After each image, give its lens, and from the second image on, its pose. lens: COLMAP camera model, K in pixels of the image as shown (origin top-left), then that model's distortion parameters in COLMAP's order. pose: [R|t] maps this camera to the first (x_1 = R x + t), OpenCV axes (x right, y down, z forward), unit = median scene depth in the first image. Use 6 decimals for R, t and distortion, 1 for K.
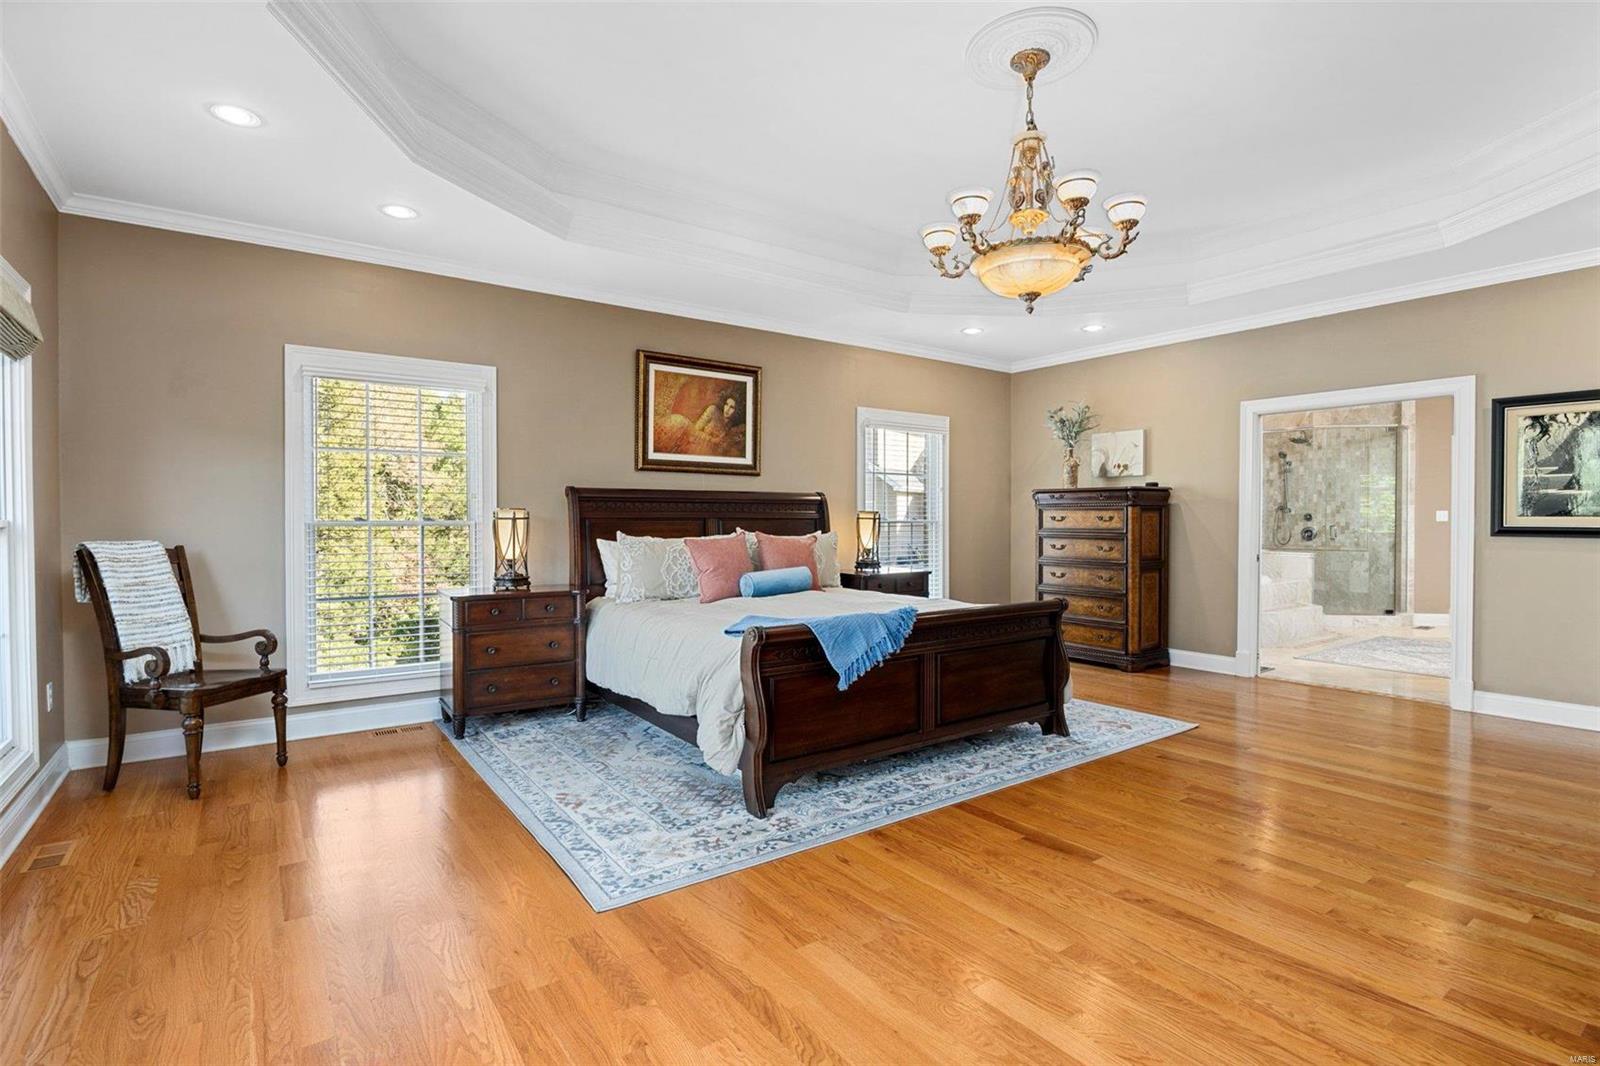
lens RADIAL K [[777.1, 0, 802.4], [0, 777.1, 529.2], [0, 0, 1]] dist [-0.001194, -0.000495]
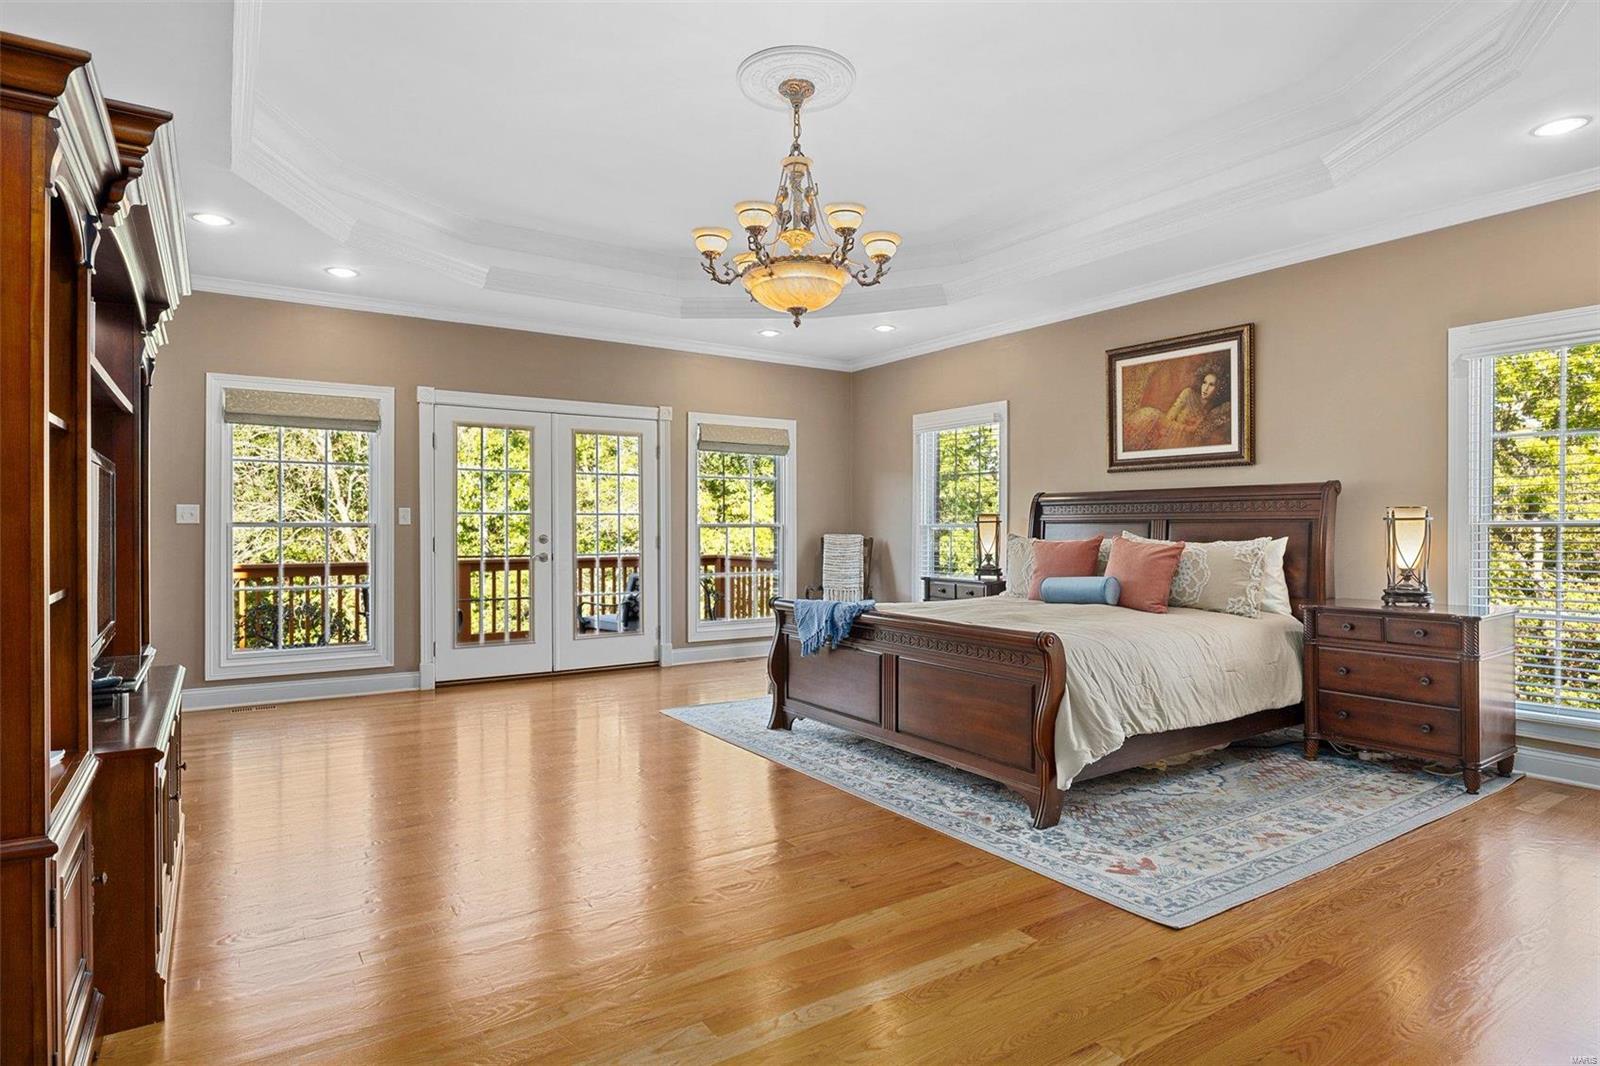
lens RADIAL K [[869.9, 0, 805.6], [0, 869.9, 536.5], [0, 0, 1]] dist [-0.004631, -0.000046]
pose [[-0.040882, 0.017444, -0.999012, 0.905791], [-0.005858, 0.999826, 0.017698, -0.010856], [0.999147, 0.006575, -0.040772, 0.651129]]
